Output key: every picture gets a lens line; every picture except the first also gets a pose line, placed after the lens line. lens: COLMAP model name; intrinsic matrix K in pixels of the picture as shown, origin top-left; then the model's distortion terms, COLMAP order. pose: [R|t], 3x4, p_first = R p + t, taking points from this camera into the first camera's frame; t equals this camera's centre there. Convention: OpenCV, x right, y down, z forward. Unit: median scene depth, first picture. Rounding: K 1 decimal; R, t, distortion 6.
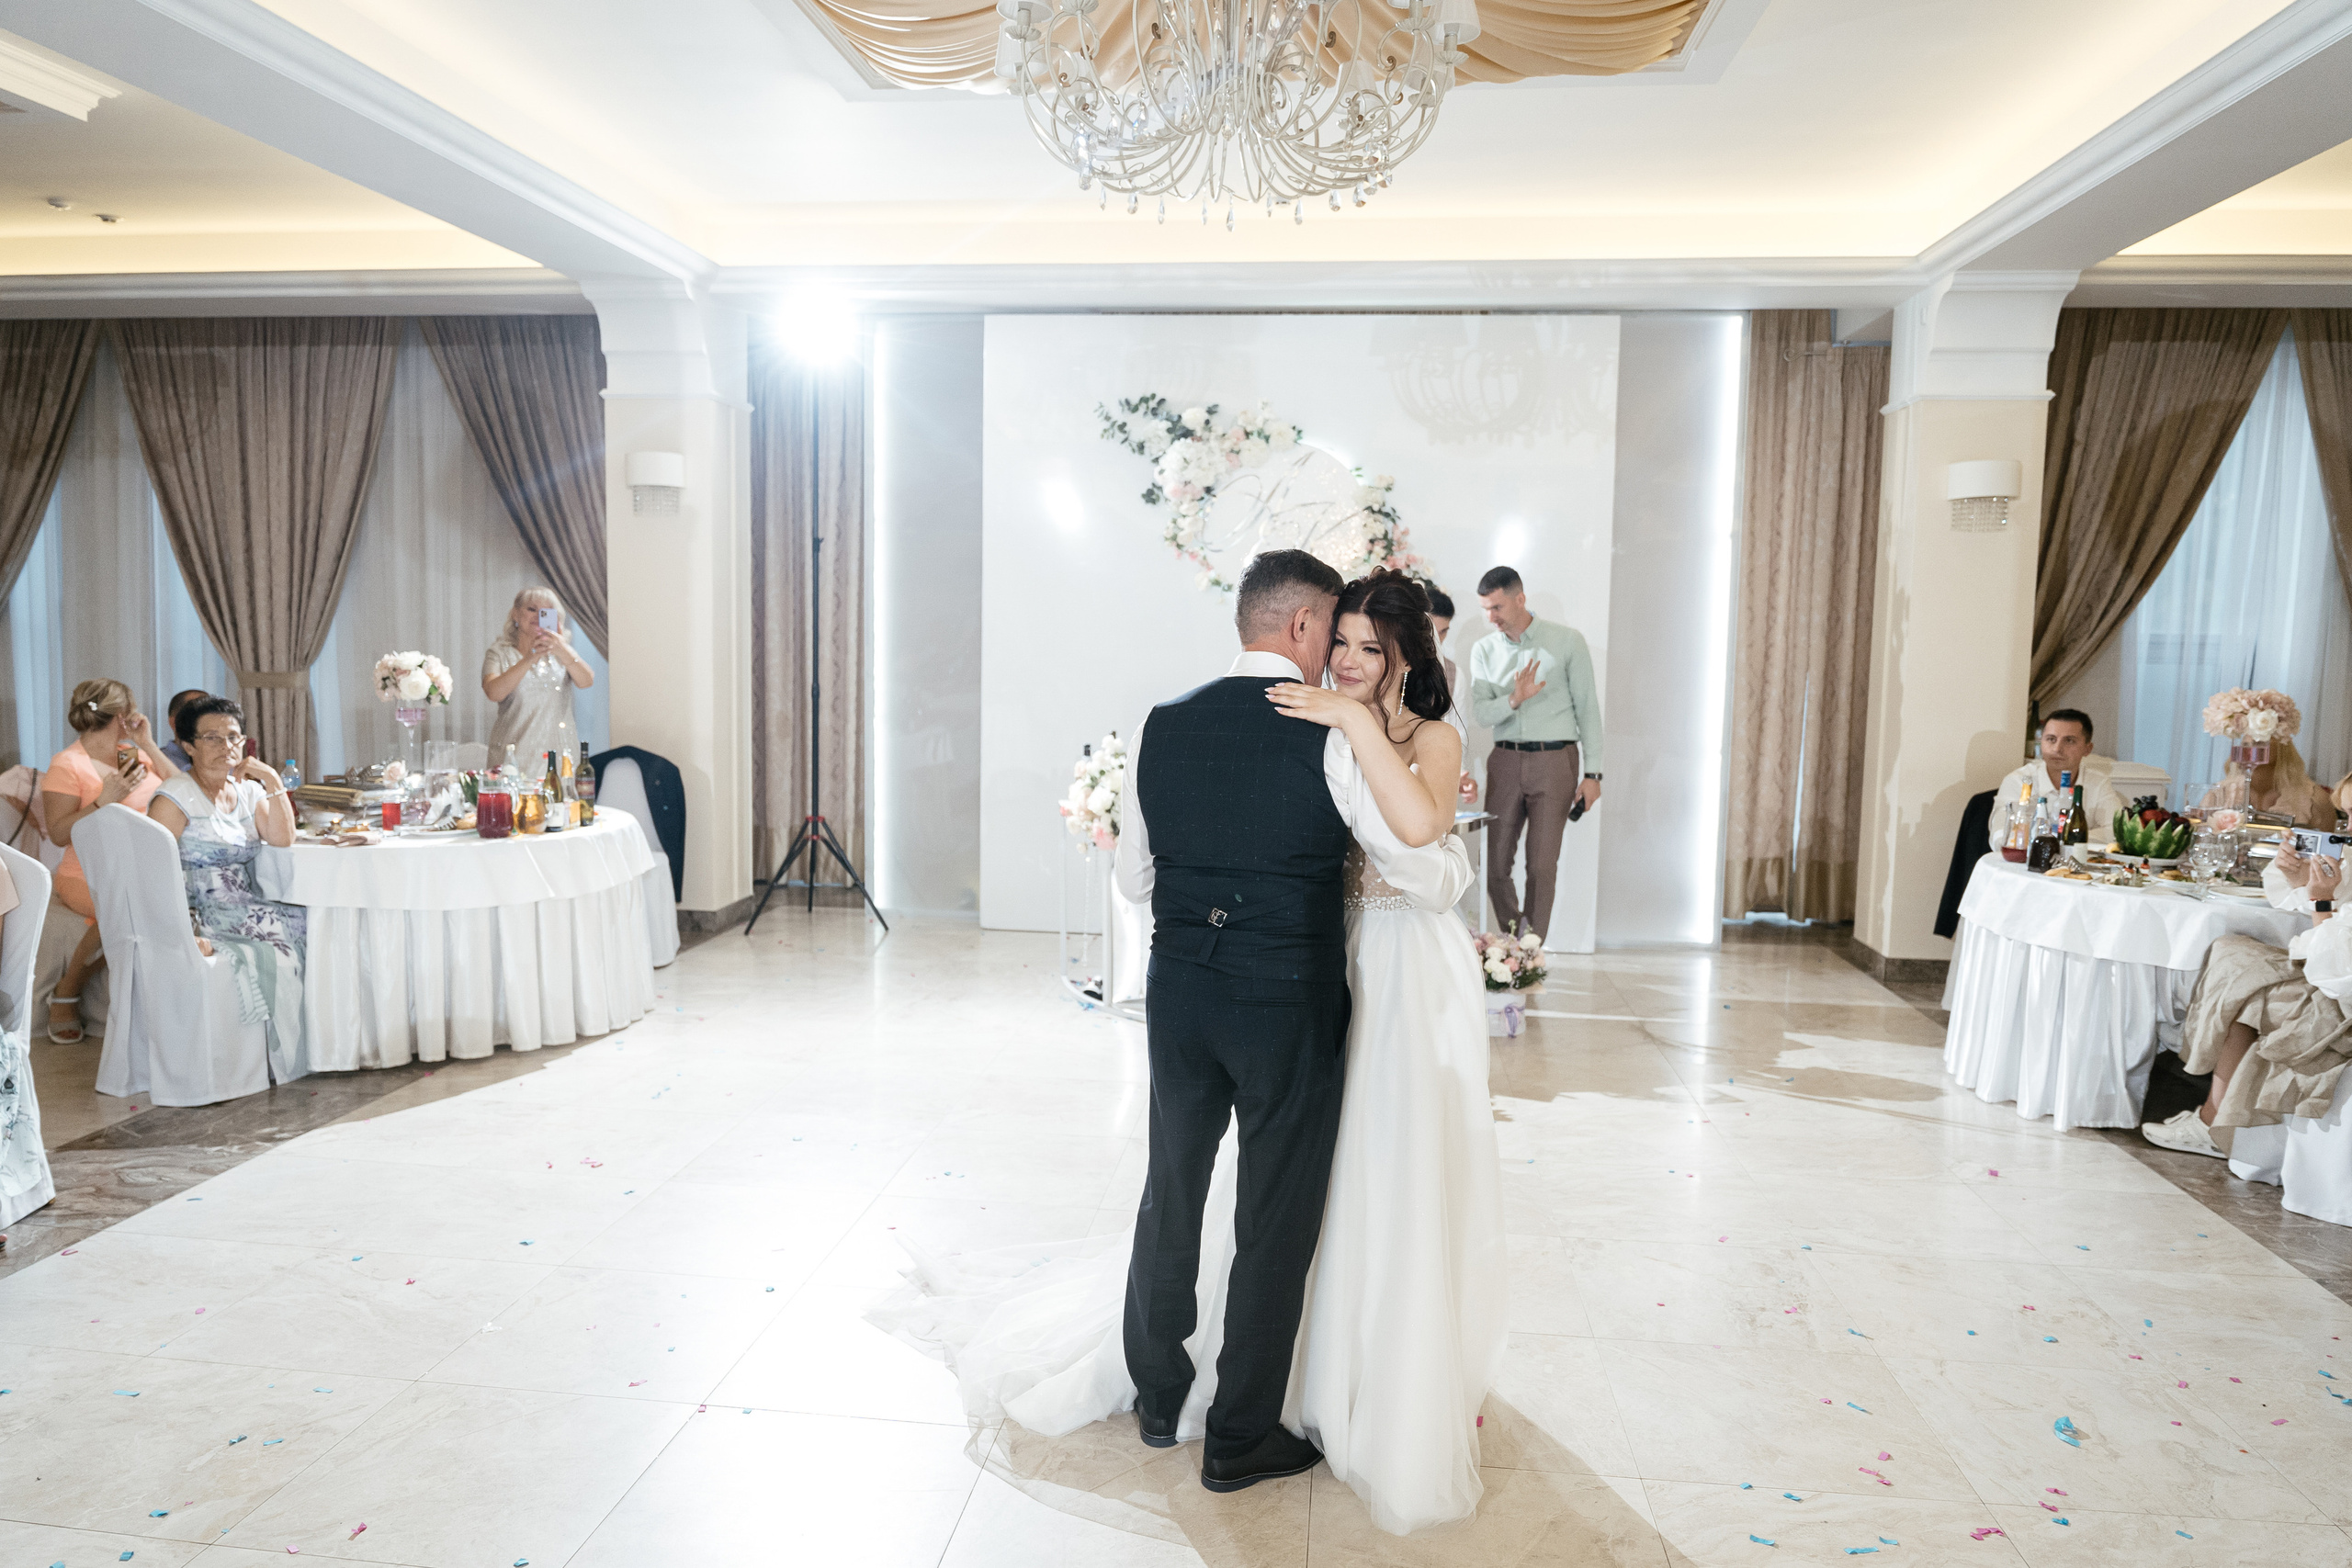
lens RADIAL K [[1648.1, 0, 1176.0], [0, 1648.1, 784.0], [0, 0, 1]] dist [-0.004960, -0.008230]
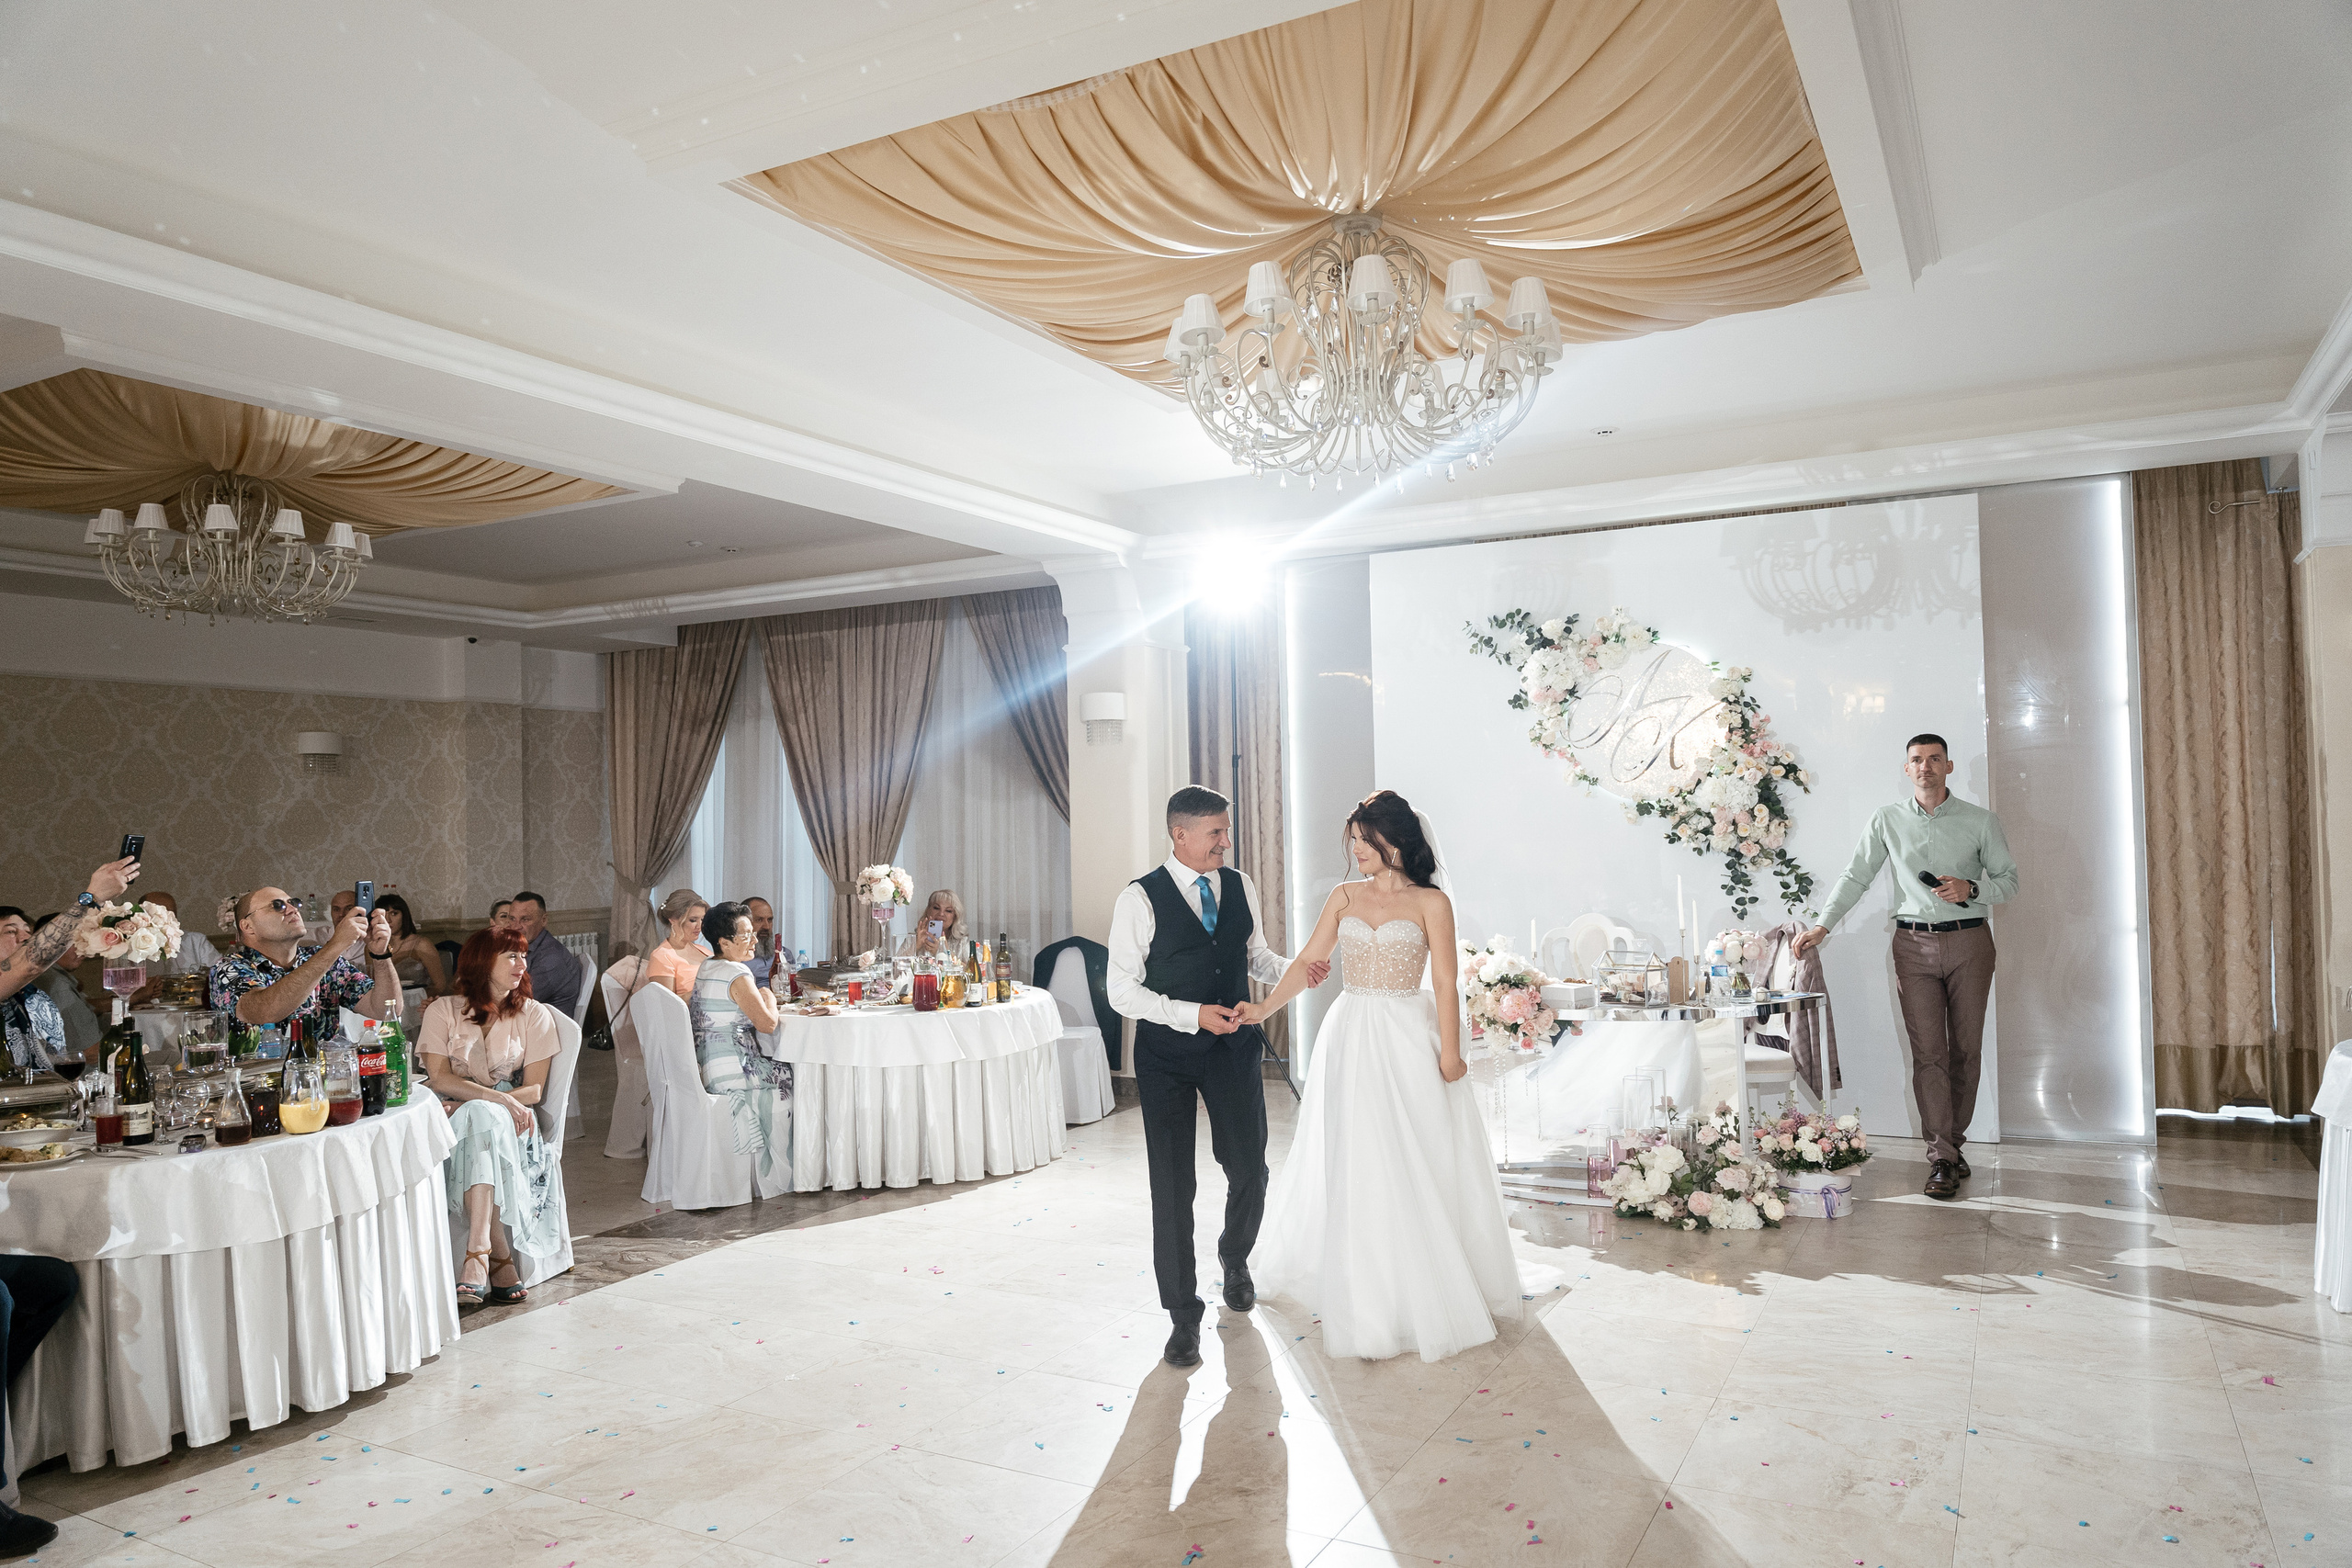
lens RADIAL K [[1595.1, 0, 1176.0], [0, 1595.1, 784.0], [0, 0, 1]] dist [-0.006574, -0.006310]
pose [[0.927897, -0.046801, -0.369887, 0.164720], [0.002721, 0.992914, -0.118806, 0.004384], [0.372826, 0.109233, 0.921450, -0.052140]]
